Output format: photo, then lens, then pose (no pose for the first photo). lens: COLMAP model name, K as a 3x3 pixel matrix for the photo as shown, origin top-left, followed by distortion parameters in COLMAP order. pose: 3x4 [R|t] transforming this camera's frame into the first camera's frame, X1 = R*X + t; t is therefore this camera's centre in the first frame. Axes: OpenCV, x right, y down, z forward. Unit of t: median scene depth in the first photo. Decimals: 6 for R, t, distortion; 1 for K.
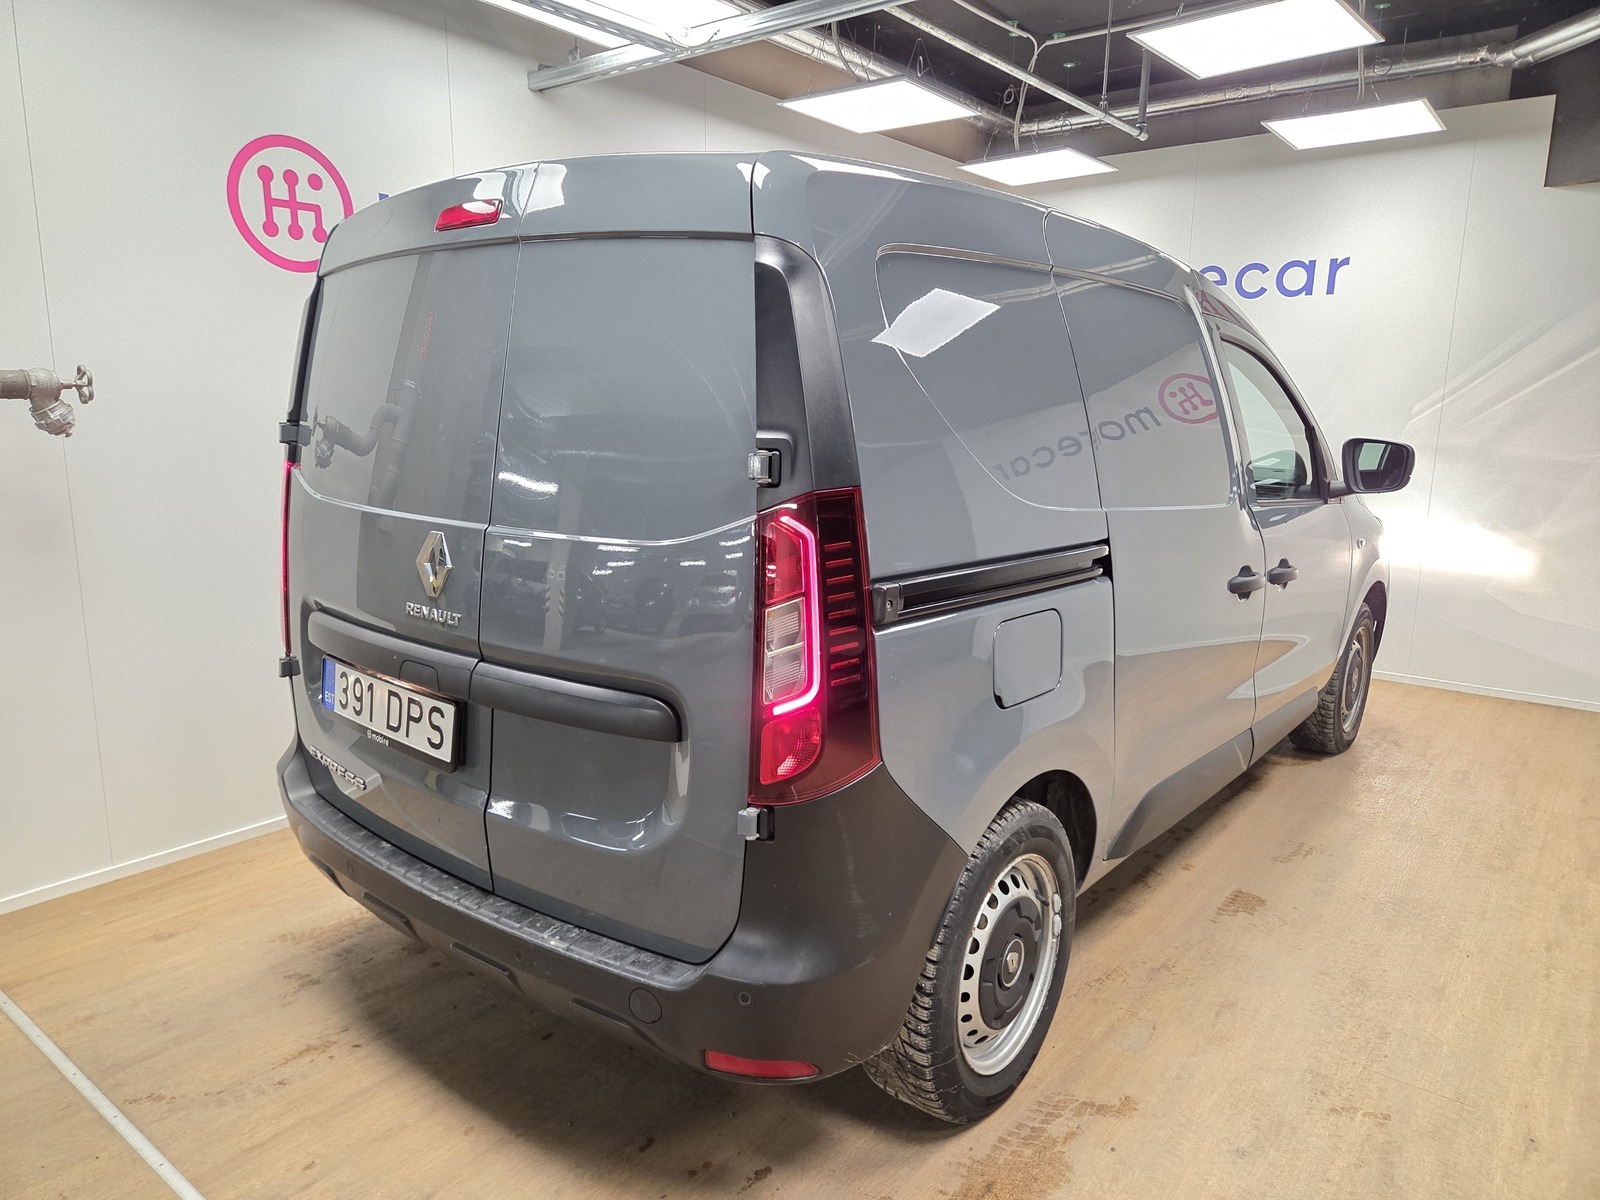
lens RADIAL K [[1069.0, 0, 800.0], [0, 1069.0, 600.0], [0, 0, 1]] dist [0.058487, -0.038186]
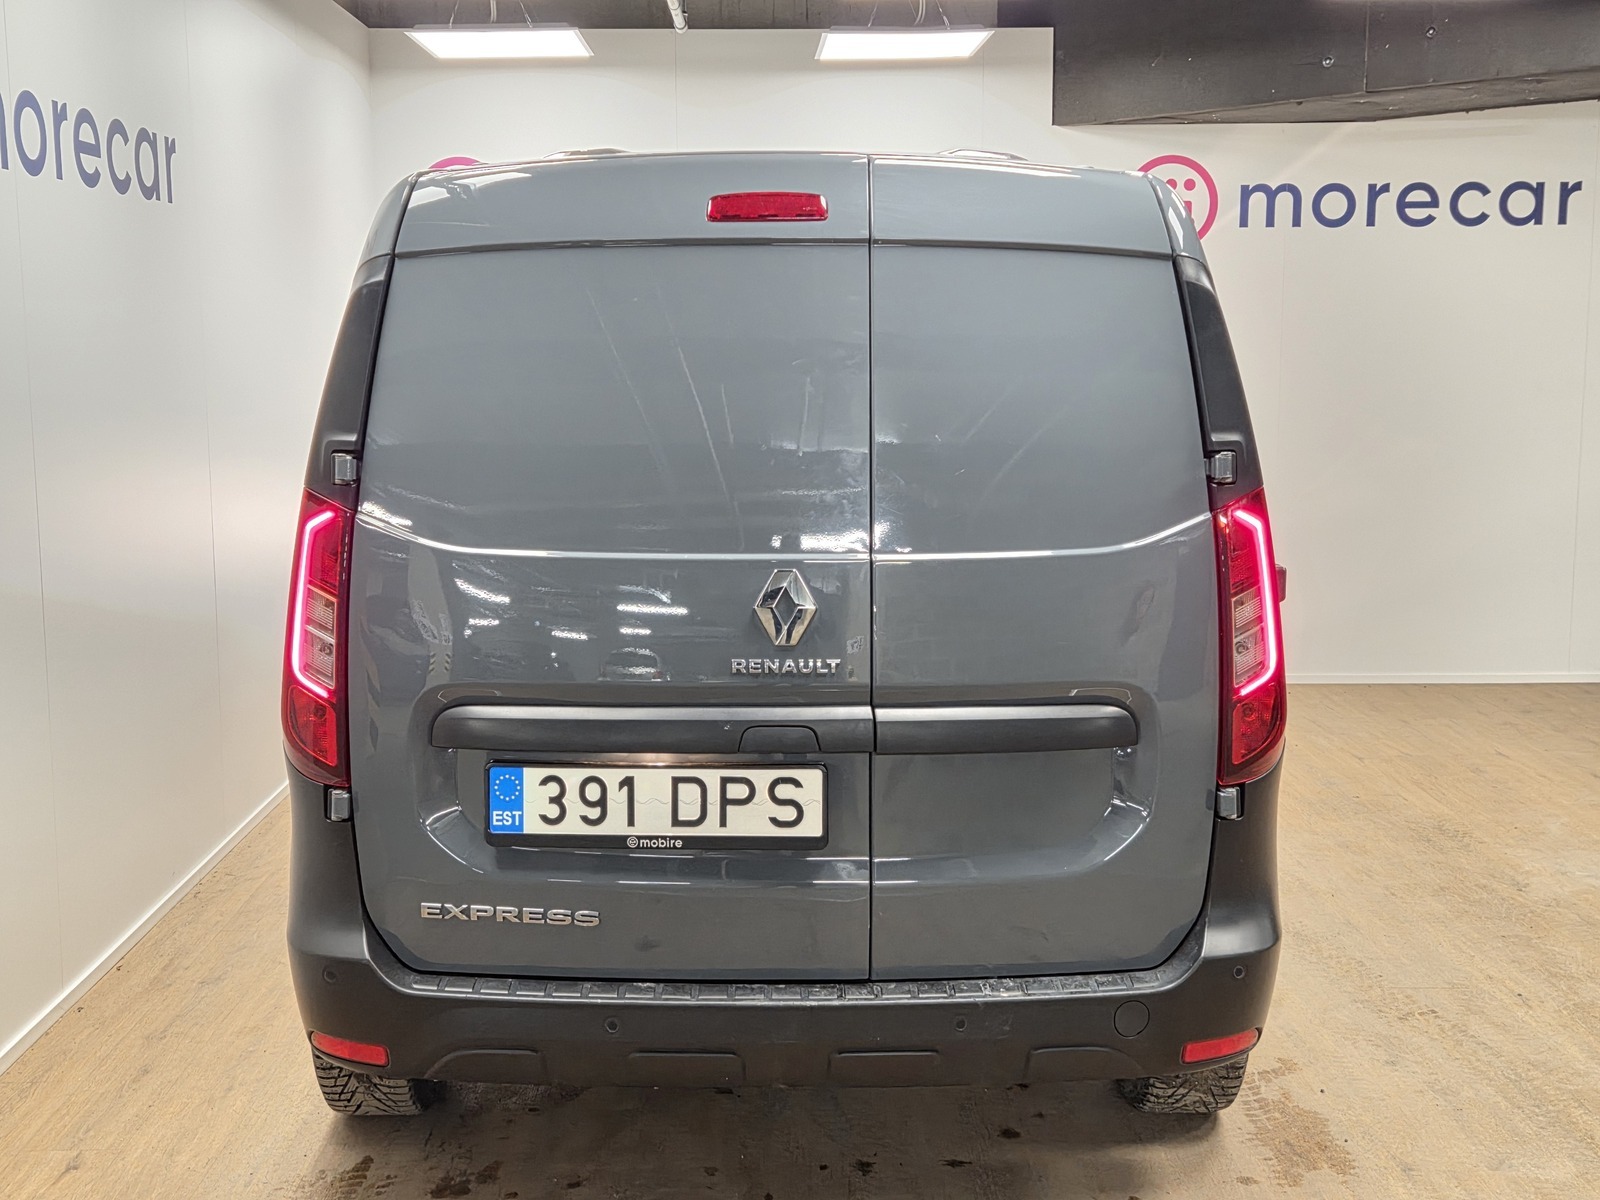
lens RADIAL K [[1802.2, 0, 800.0], [0, 1802.2, 600.0], [0, 0, 1]] dist [0.096637, -0.036506]
pose [[0.774434, -0.101451, 0.624467, -1.062125], [0.130872, 0.991399, -0.001239, -0.030729], [-0.618970, 0.082685, 0.781050, -0.106790]]
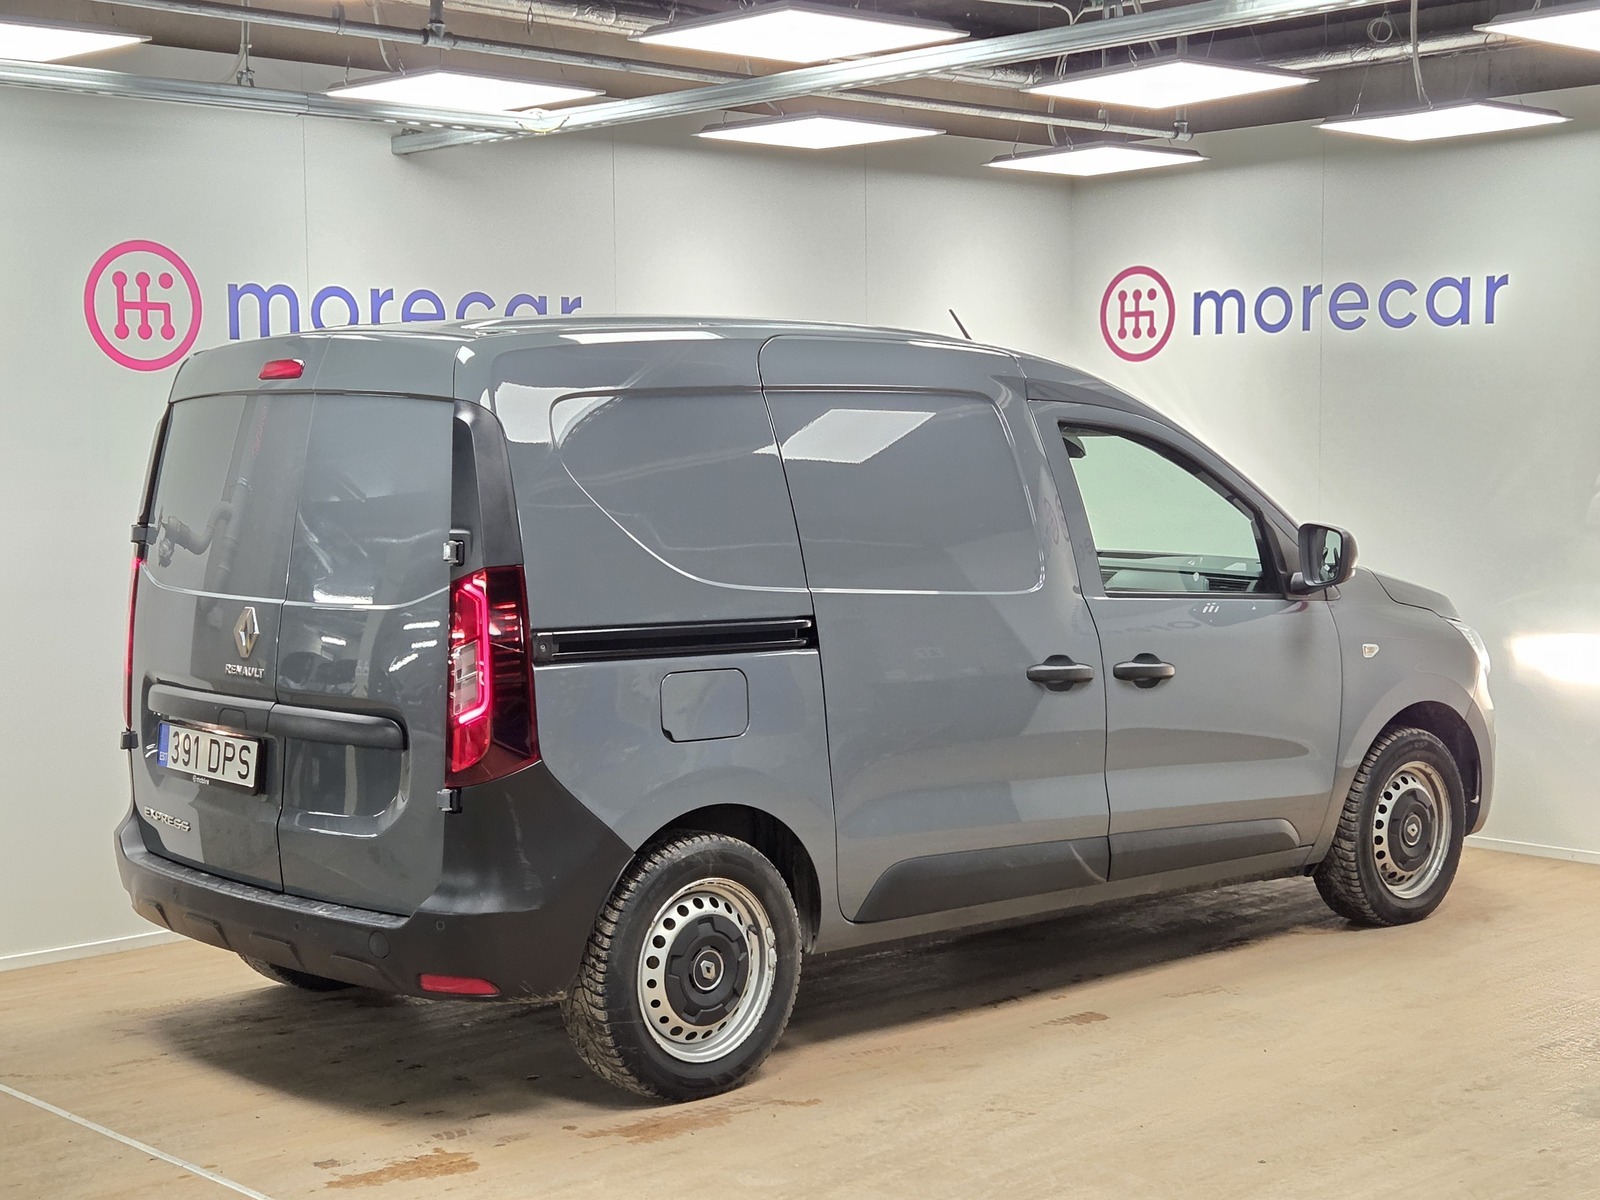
lens RADIAL K [[2476.8, 0, 800.0], [0, 2476.8, 600.0], [0, 0, 1]] dist [0.068510, 0.092385]
pose [[0.988822, -0.008960, -0.148831, 0.664409], [-0.008826, 0.992925, -0.118413, 0.240379], [0.148839, 0.118403, 0.981747, -1.602310]]
